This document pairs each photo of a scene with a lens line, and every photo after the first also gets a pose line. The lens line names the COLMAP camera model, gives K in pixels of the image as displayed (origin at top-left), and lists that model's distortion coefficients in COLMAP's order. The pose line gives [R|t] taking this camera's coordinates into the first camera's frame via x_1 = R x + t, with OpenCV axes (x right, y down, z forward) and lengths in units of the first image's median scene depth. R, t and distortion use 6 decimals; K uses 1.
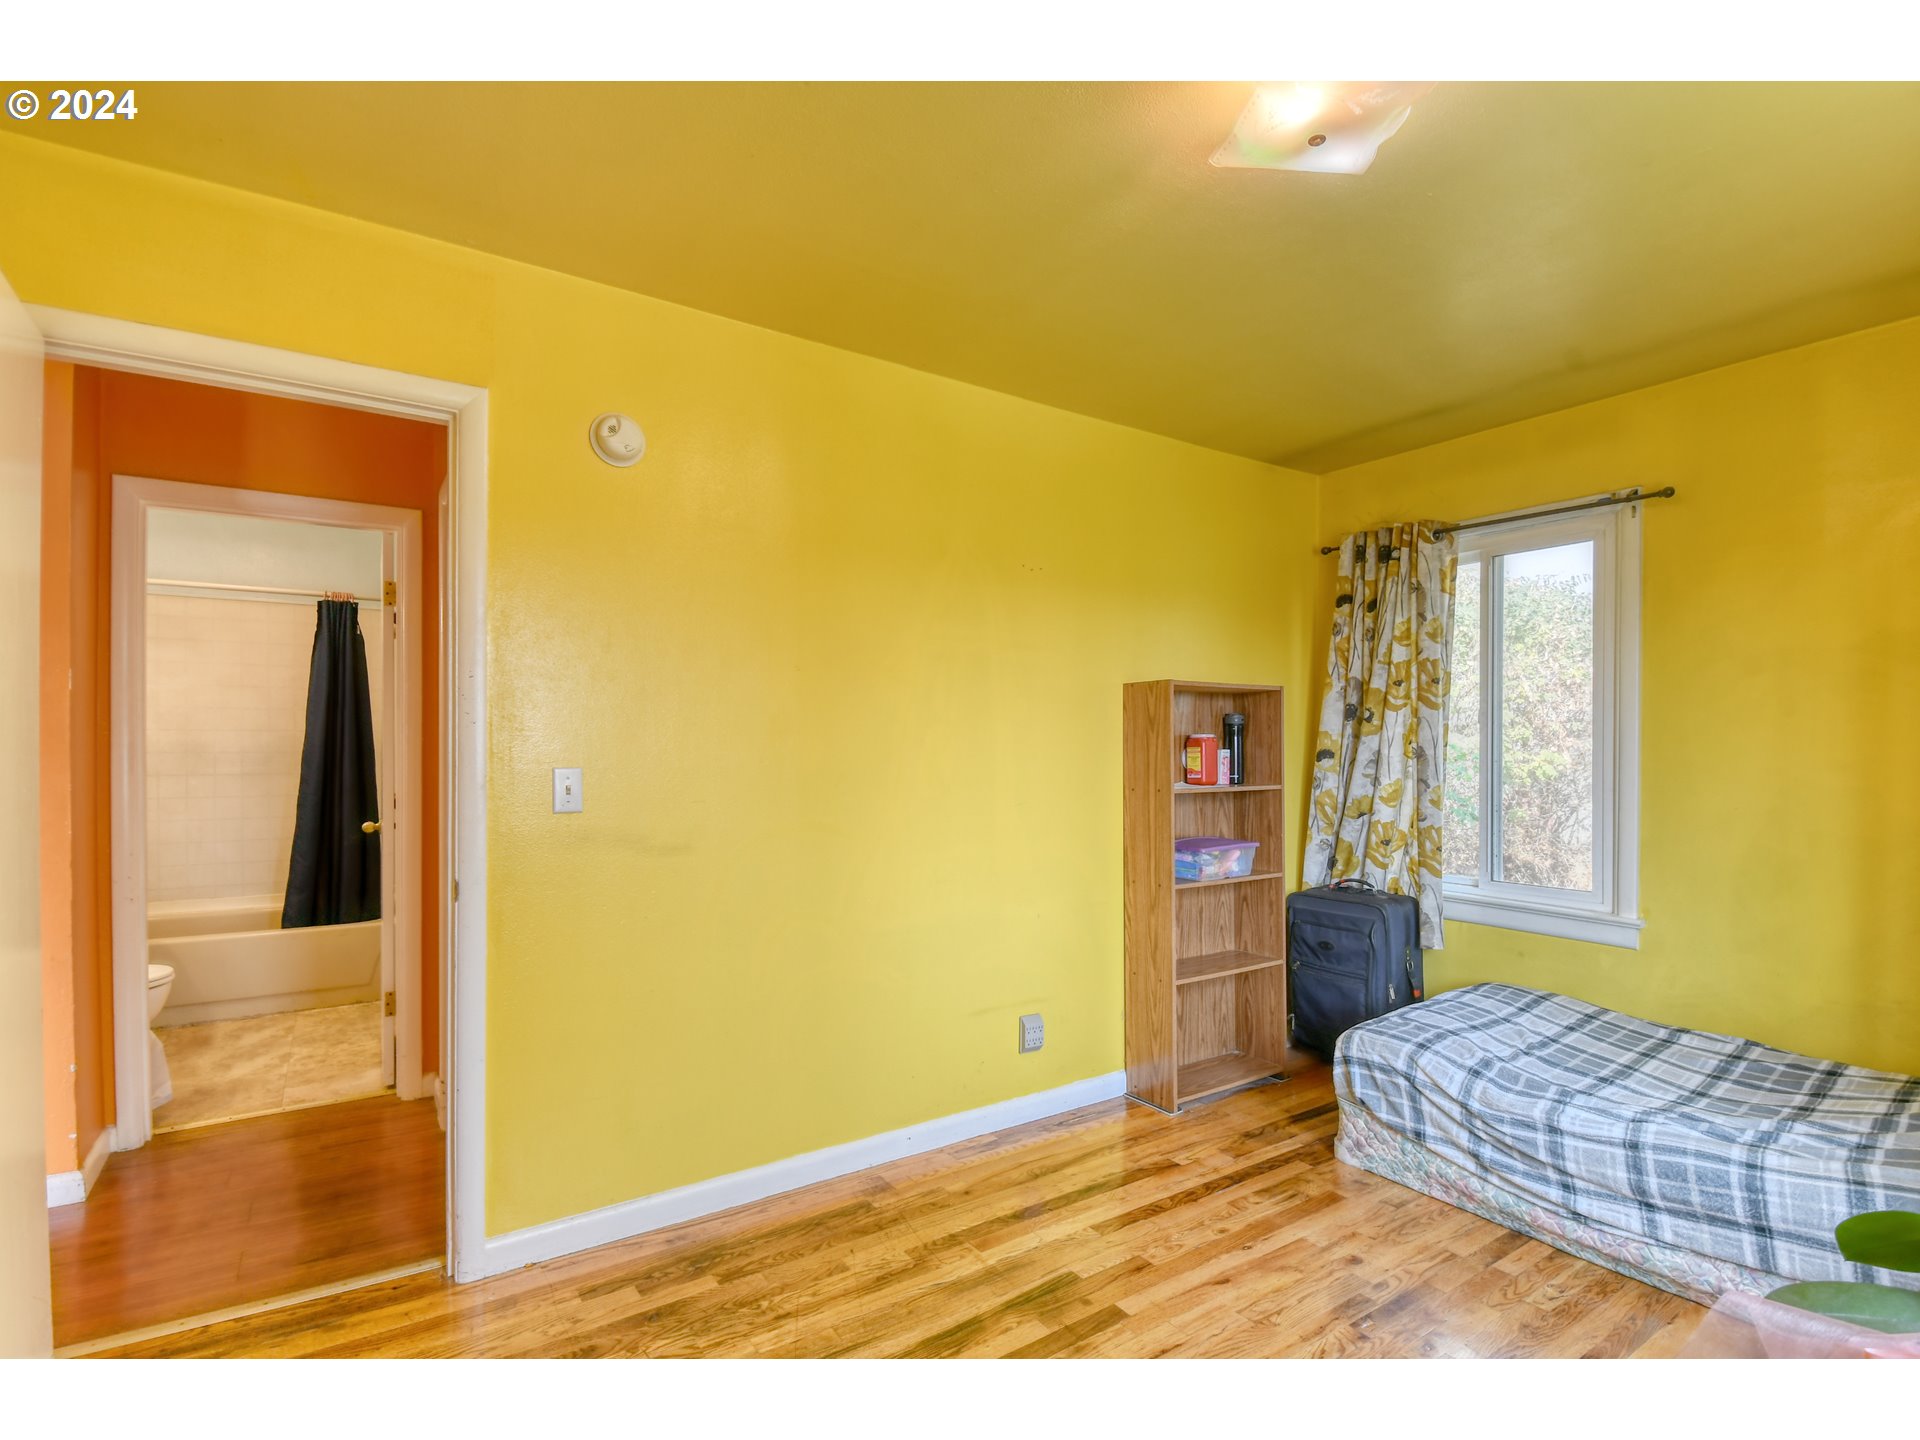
lens RADIAL K [[923.3, 0, 979.1], [0, 923.3, 757.4], [0, 0, 1]] dist [-0.018195, -0.001101]
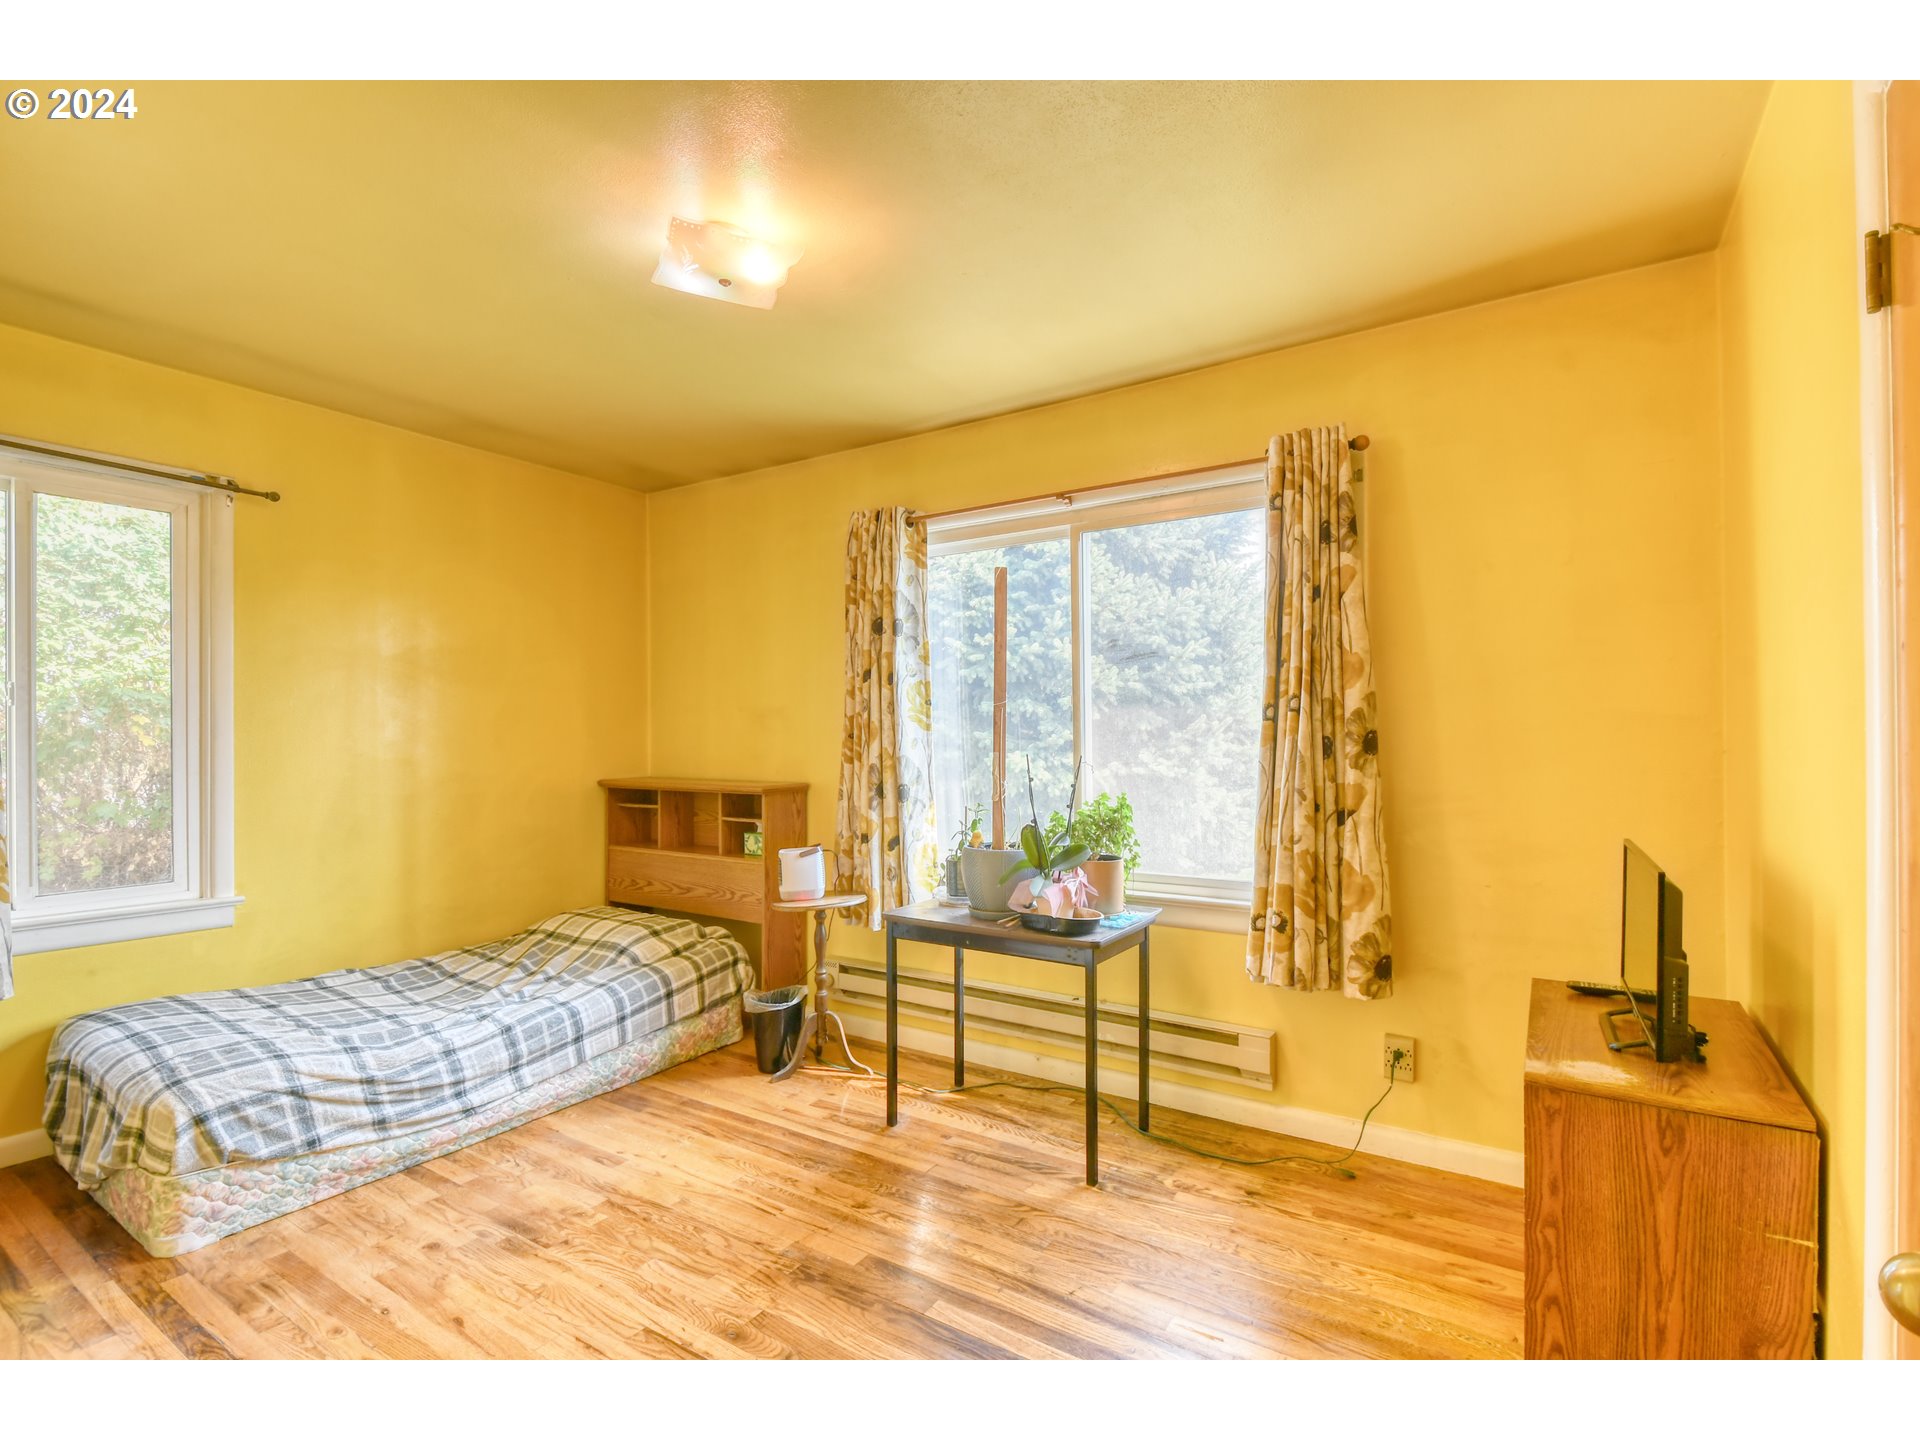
lens RADIAL K [[923.3, 0, 958.7], [0, 923.3, 722.9], [0, 0, 1]] dist [-0.018195, -0.001101]
pose [[-0.382755, 0.006379, 0.923828, -0.690692], [0.010690, 0.999940, -0.002475, -0.009110], [-0.923788, 0.008929, -0.382800, 0.804713]]
